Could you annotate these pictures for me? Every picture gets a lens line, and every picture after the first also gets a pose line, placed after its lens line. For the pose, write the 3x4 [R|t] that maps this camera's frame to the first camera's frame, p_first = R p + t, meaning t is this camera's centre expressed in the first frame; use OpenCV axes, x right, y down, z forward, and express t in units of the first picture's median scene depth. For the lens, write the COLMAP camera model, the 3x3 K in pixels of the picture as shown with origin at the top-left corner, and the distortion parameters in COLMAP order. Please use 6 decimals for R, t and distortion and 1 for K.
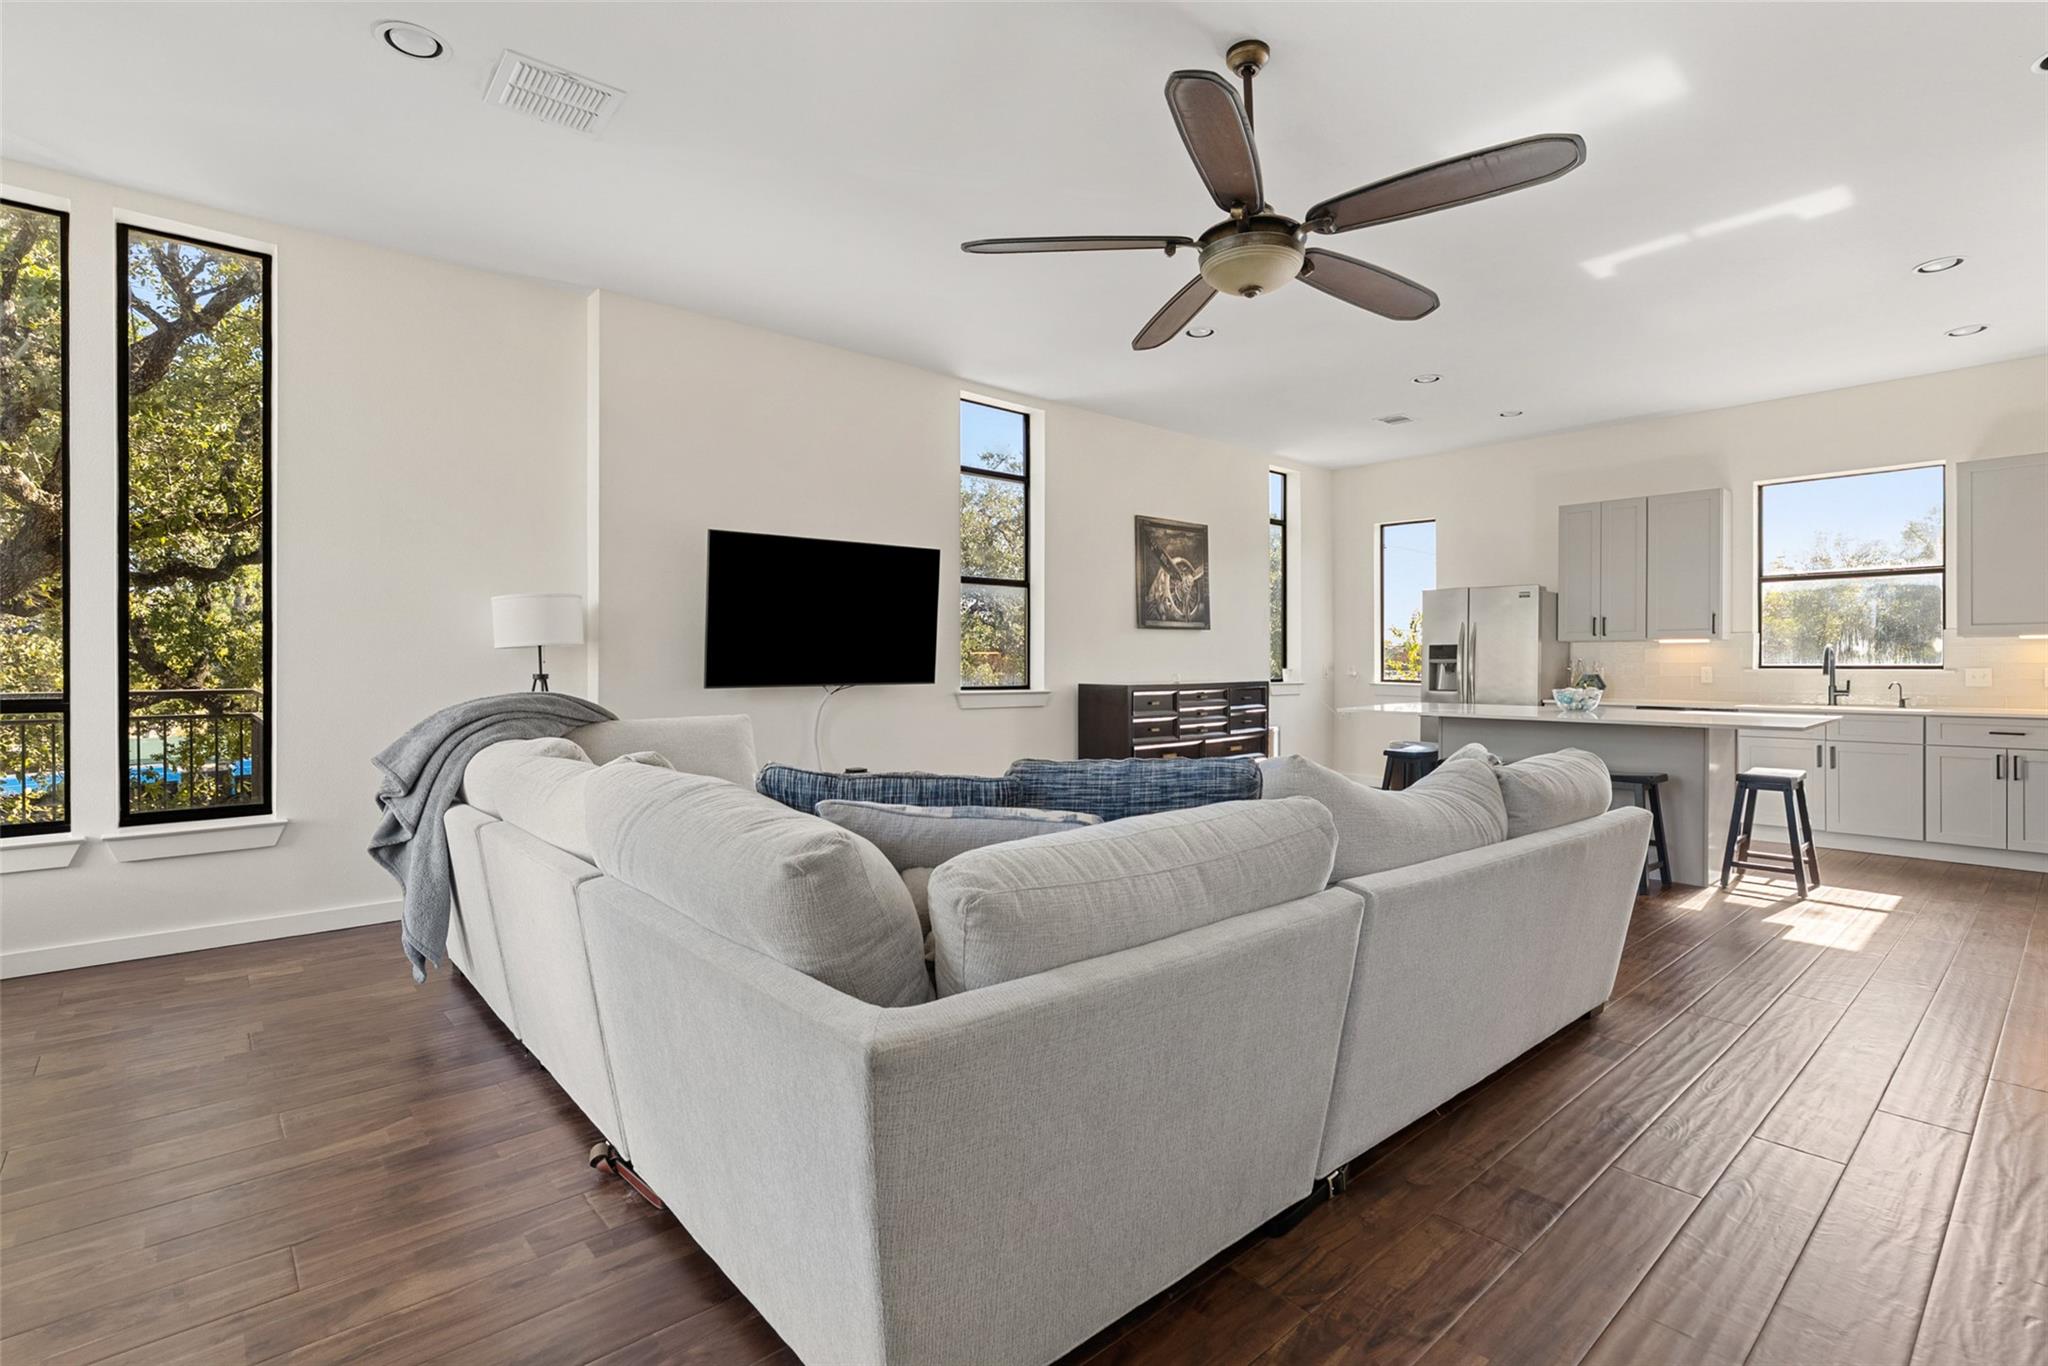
lens RADIAL K [[960.0, 0, 1022.8], [0, 960.0, 672.1], [0, 0, 1]] dist [0.000610, 0.000192]
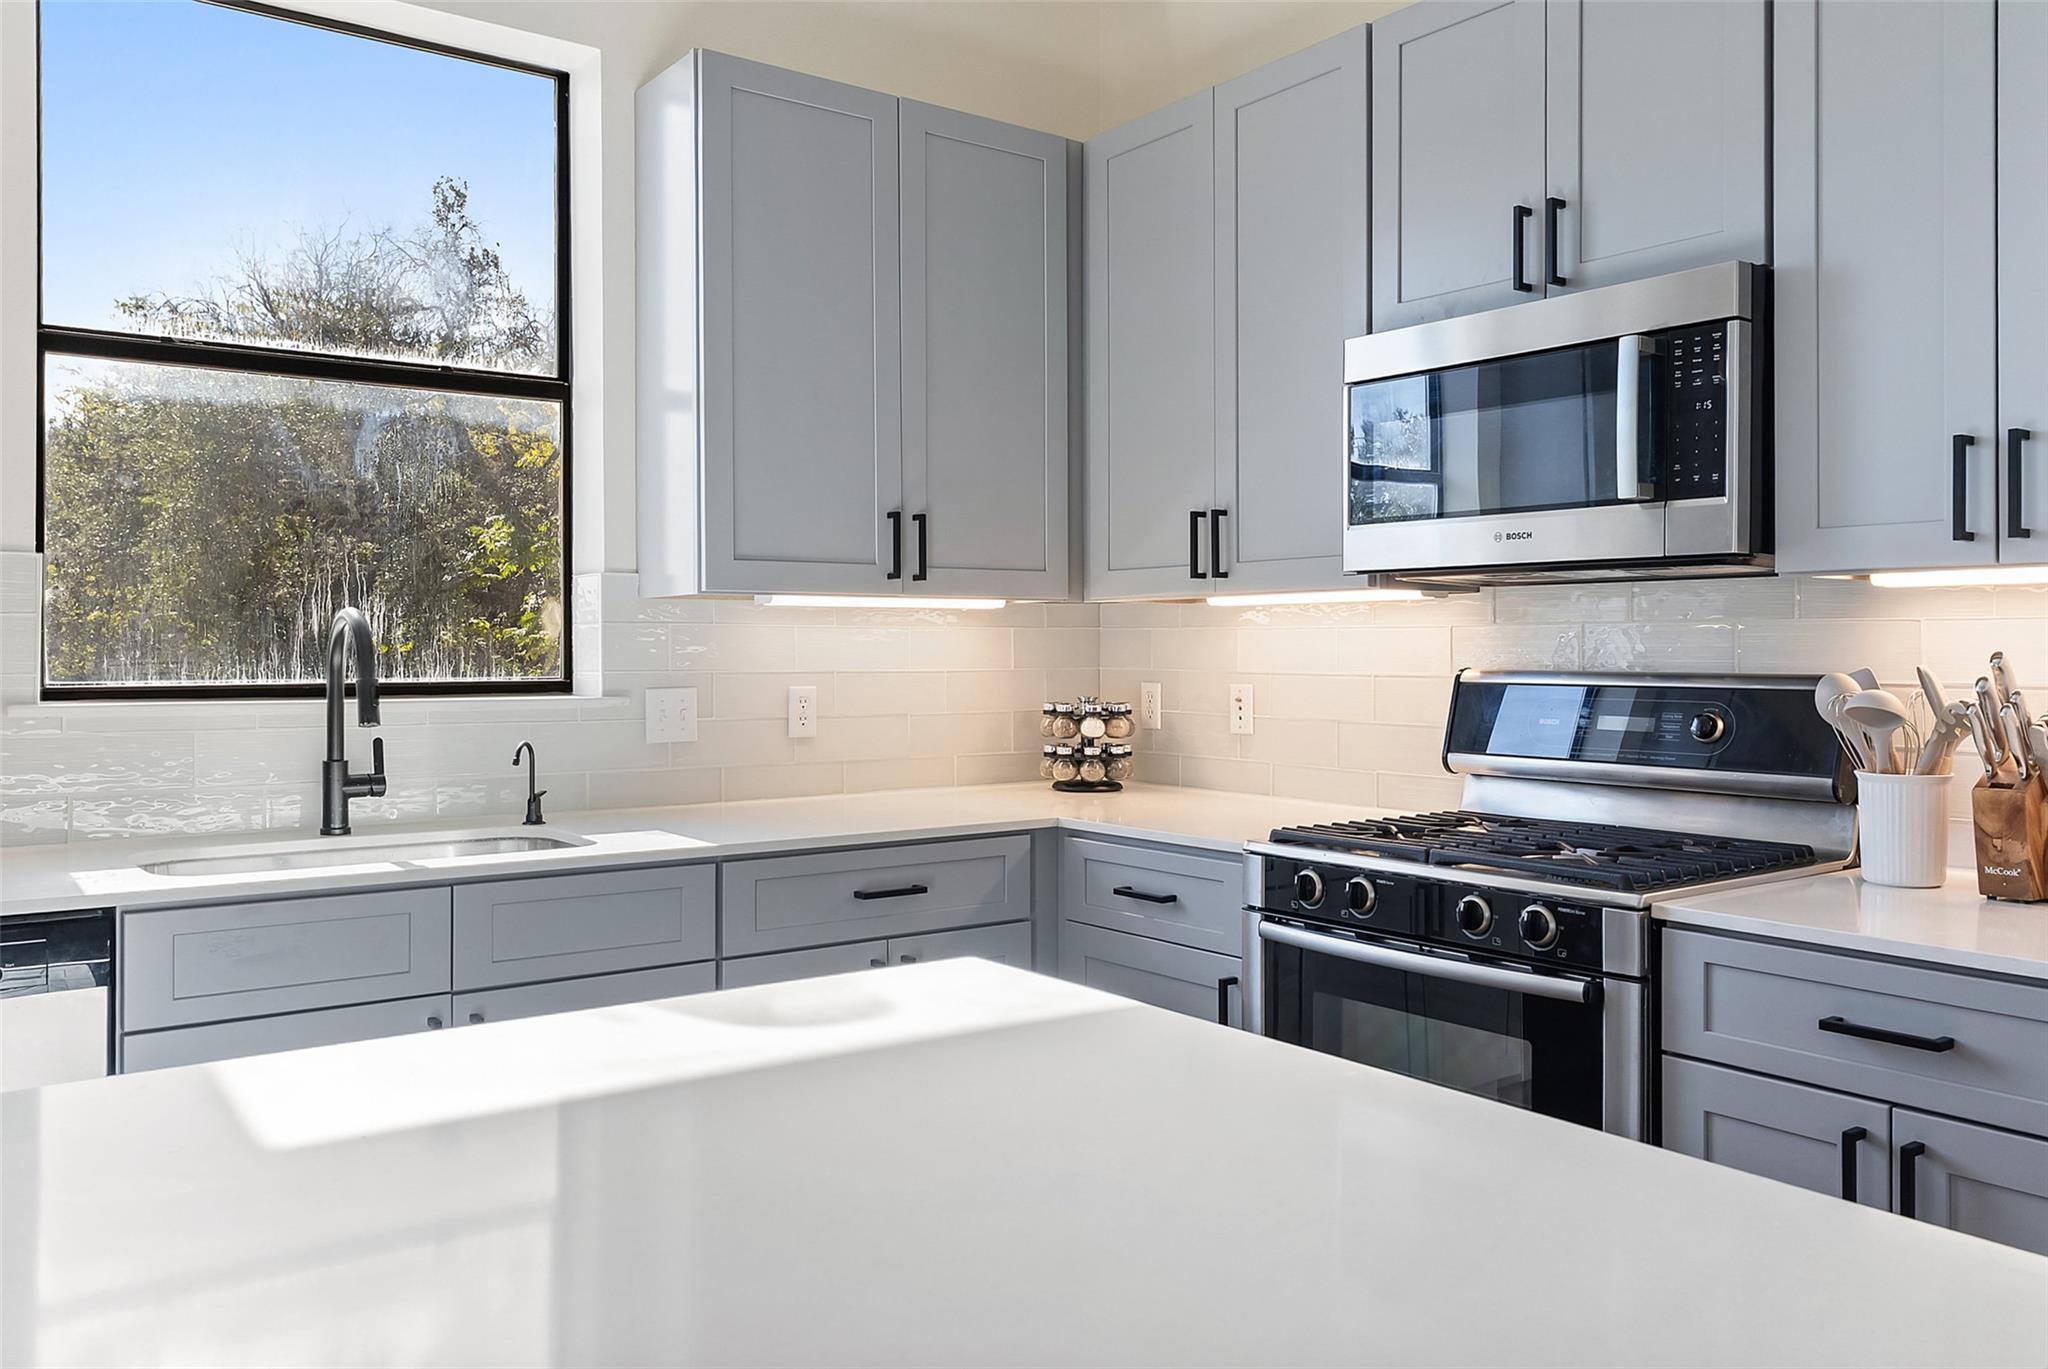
lens RADIAL K [[1574.9, 0, 1025.8], [0, 1574.9, 647.1], [0, 0, 1]] dist [-0.000532, 0.000985]
pose [[0.094800, -0.002391, 0.995494, 0.389542], [0.005422, 0.999984, 0.001885, -0.016806], [-0.995482, 0.005219, 0.094811, 0.710465]]
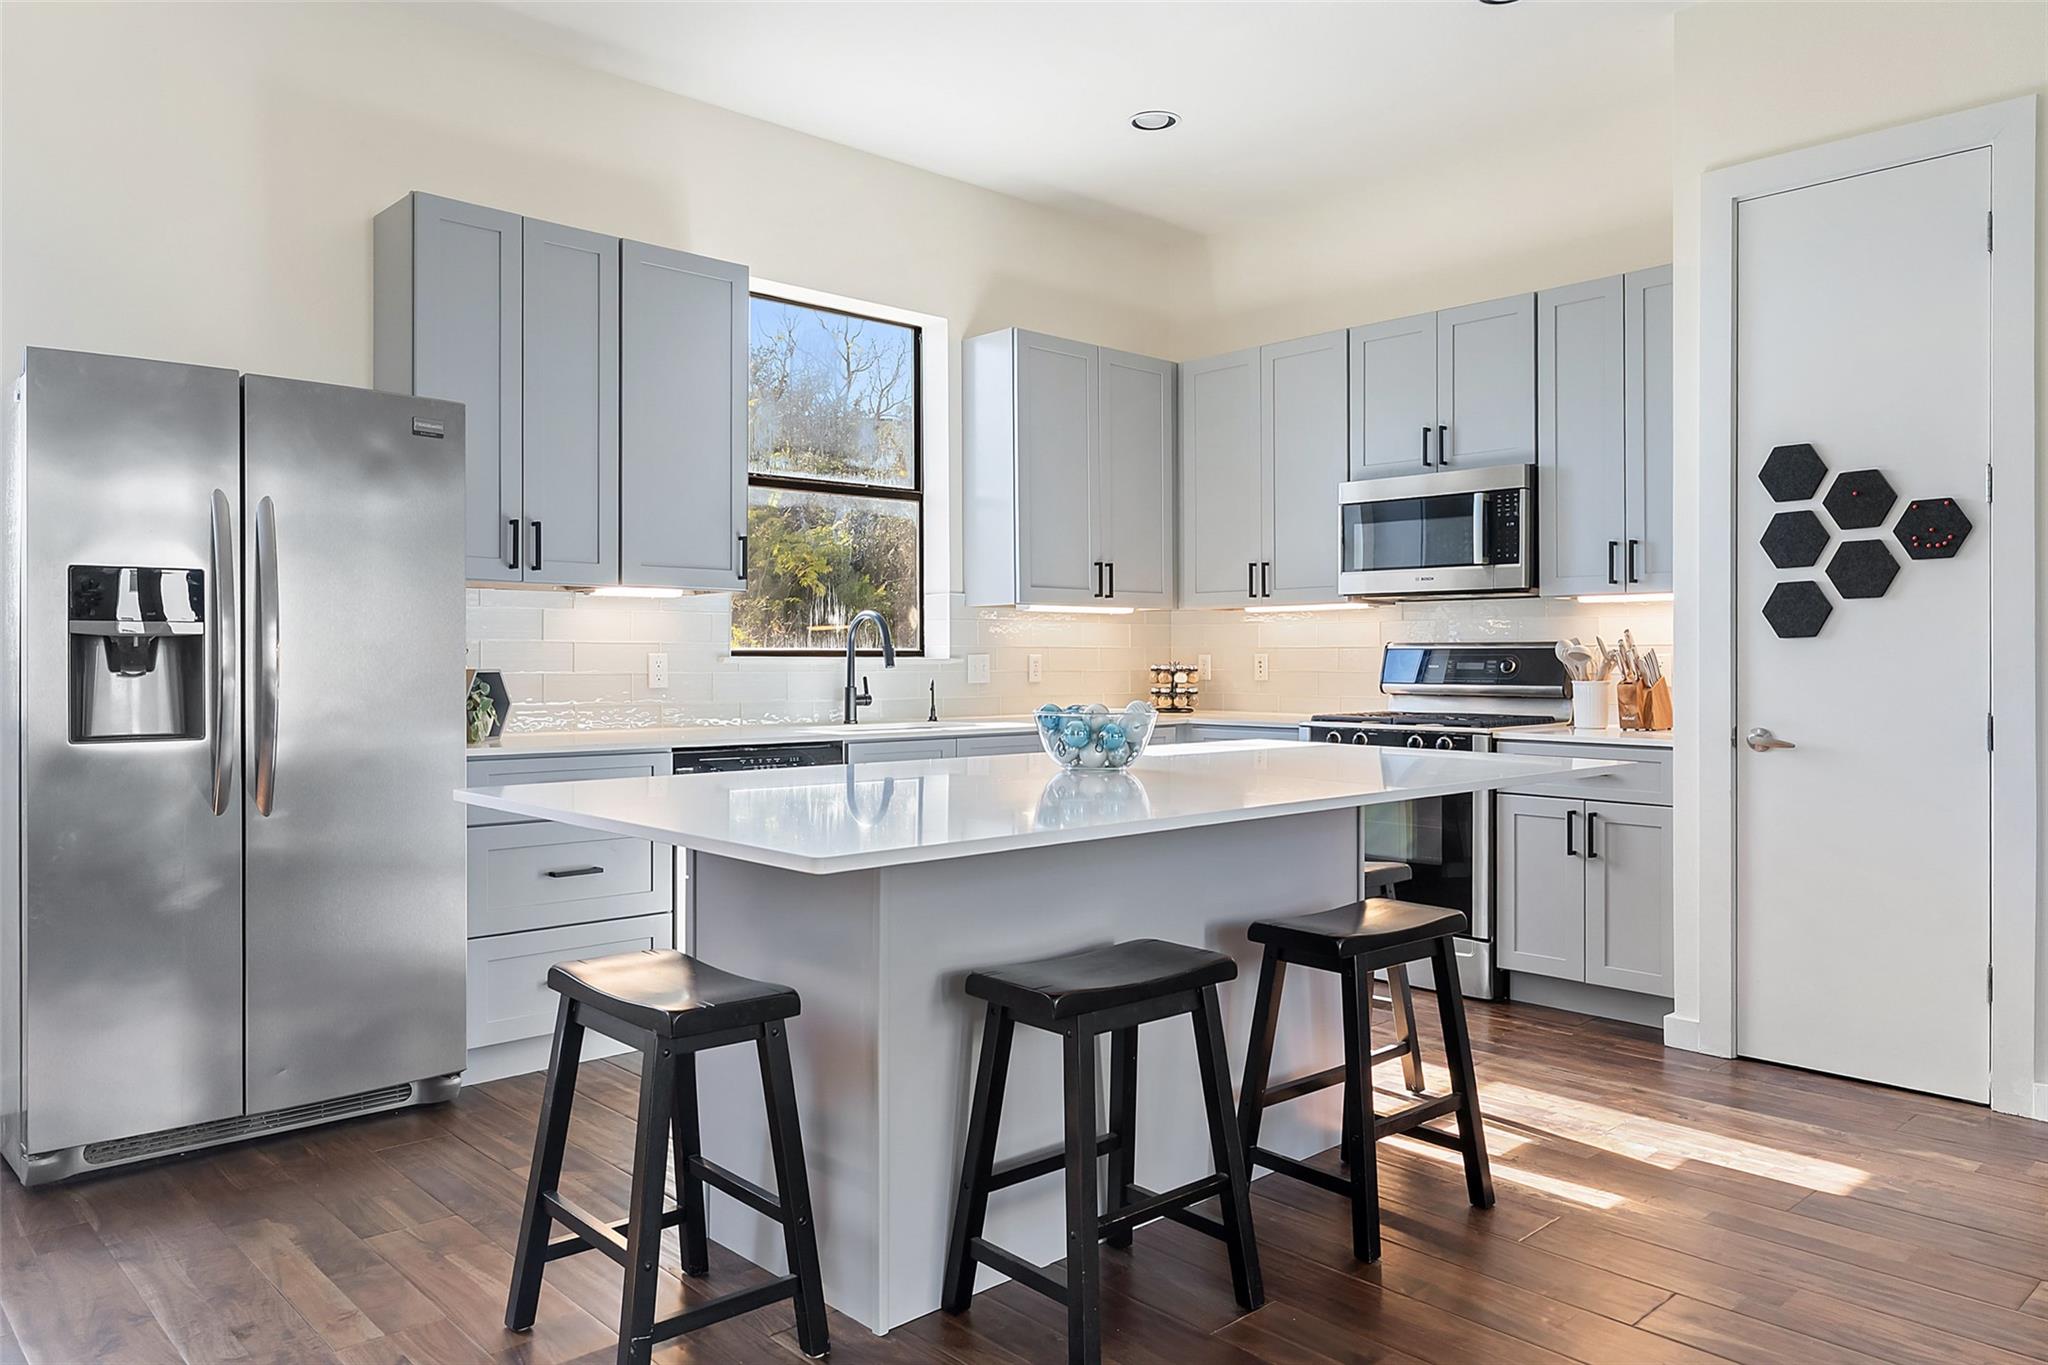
lens RADIAL K [[1420.2, 0, 1025.9], [0, 1420.2, 661.4], [0, 0, 1]] dist [-0.001894, -0.000733]
pose [[-0.023655, -0.005075, 0.999707, 0.036315], [0.006604, 0.999964, 0.005233, -0.003955], [-0.999698, 0.006726, -0.023621, 0.856266]]
